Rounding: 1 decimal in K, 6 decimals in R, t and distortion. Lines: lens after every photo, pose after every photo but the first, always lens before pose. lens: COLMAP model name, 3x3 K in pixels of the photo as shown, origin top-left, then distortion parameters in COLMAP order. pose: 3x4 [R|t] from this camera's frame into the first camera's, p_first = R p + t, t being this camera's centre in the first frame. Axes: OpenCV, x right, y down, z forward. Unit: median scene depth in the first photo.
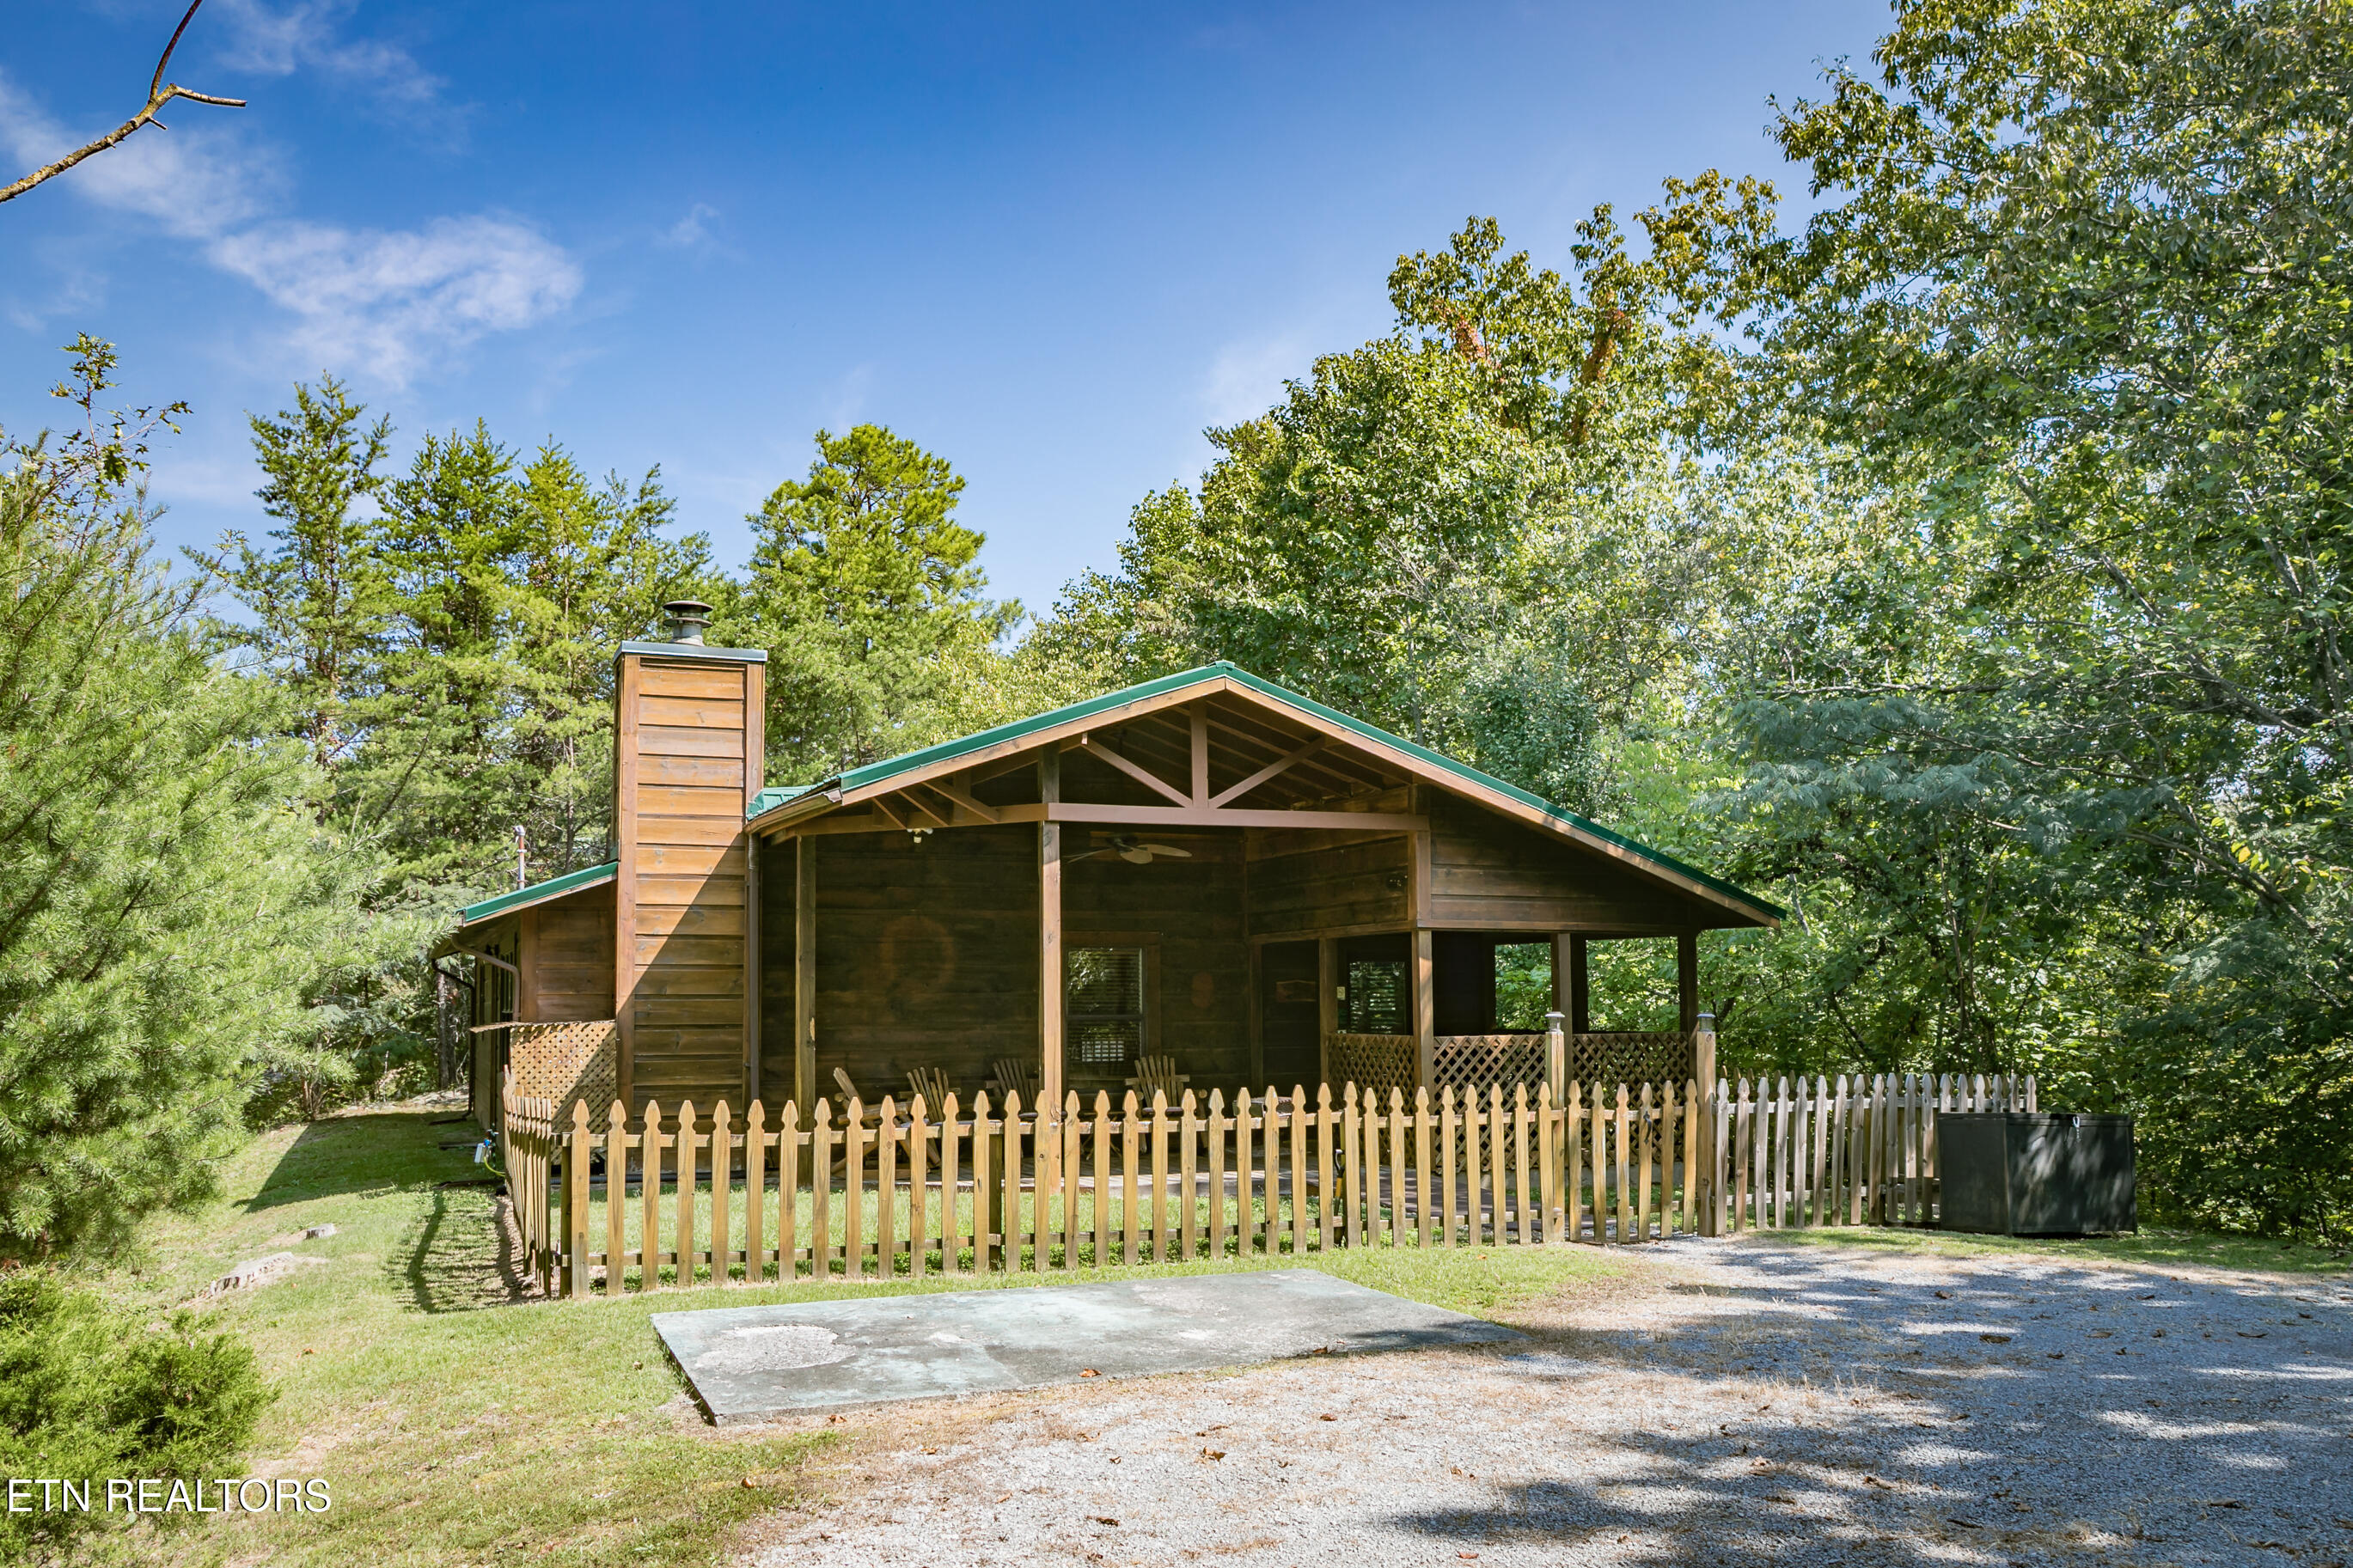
lens RADIAL K [[1923.4, 0, 1171.0], [0, 1923.4, 789.8], [0, 0, 1]] dist [-0.141488, -0.001233]
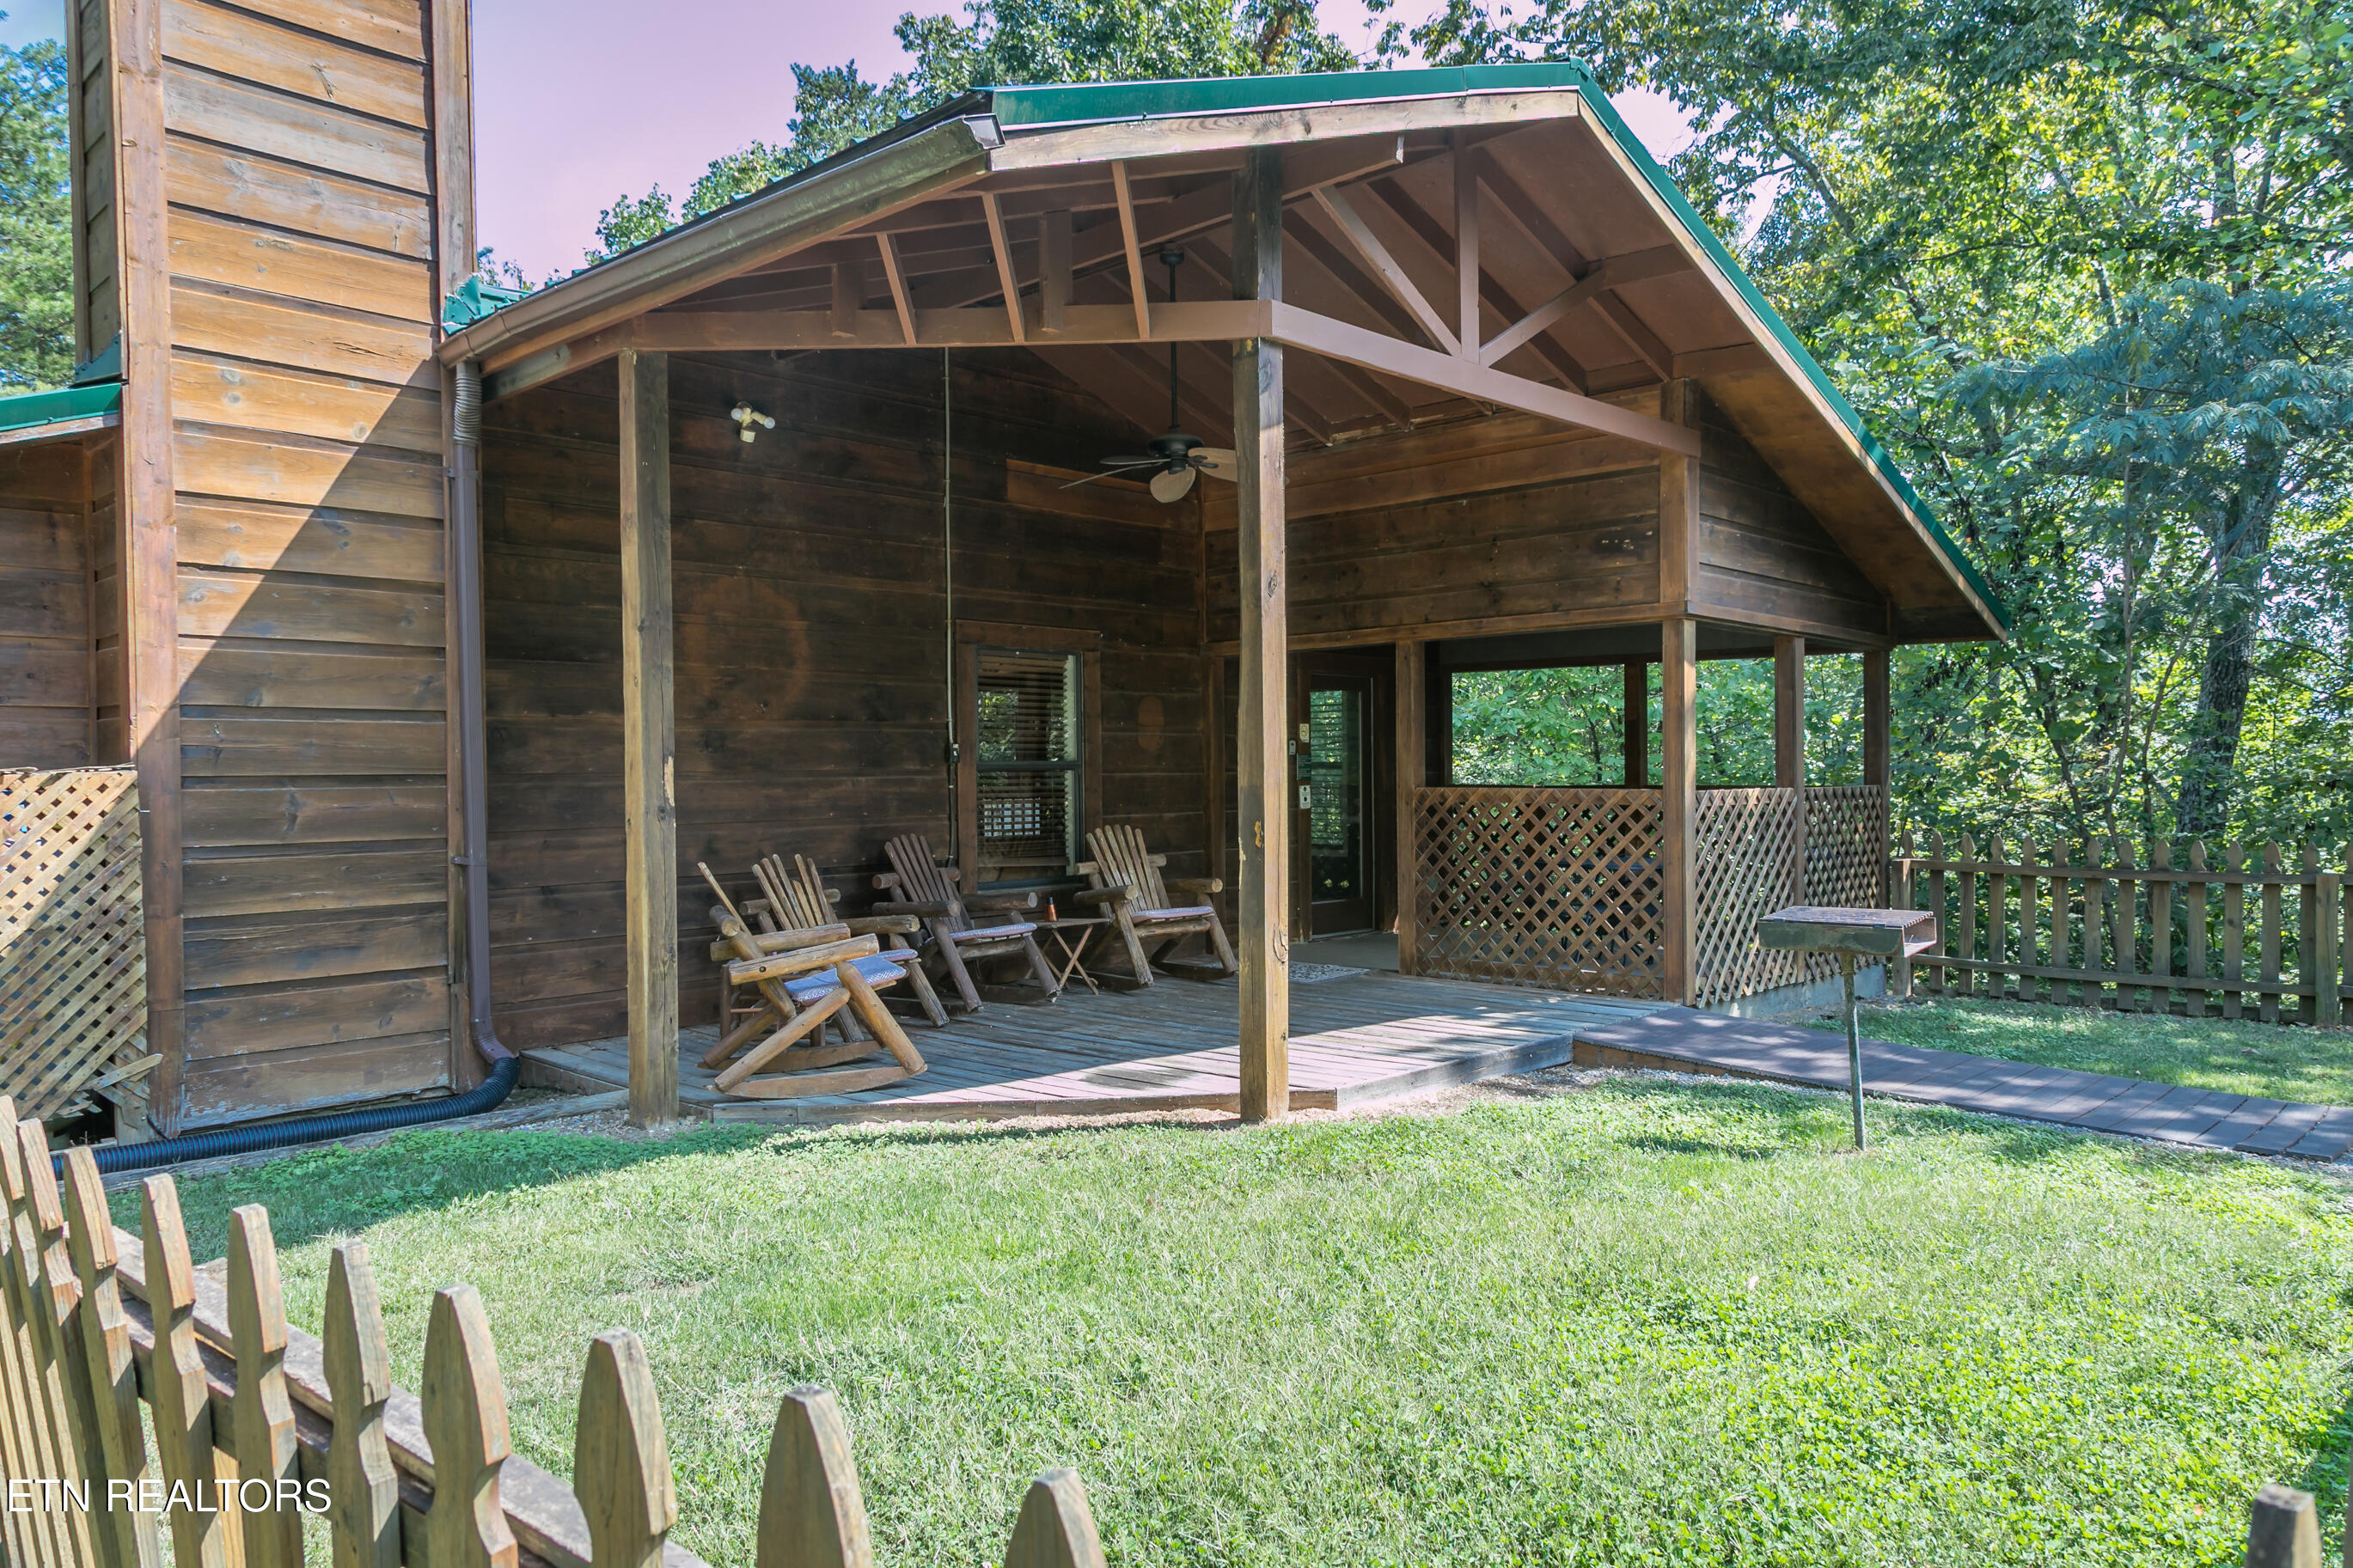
lens RADIAL K [[1597.7, 0, 1179.3], [0, 1597.7, 787.3], [0, 0, 1]] dist [0.027603, -0.001359]
pose [[0.918370, -0.002989, 0.395713, -0.219170], [-0.043544, 0.993136, 0.108558, 0.076790], [-0.393321, -0.116927, 0.911936, 0.578506]]
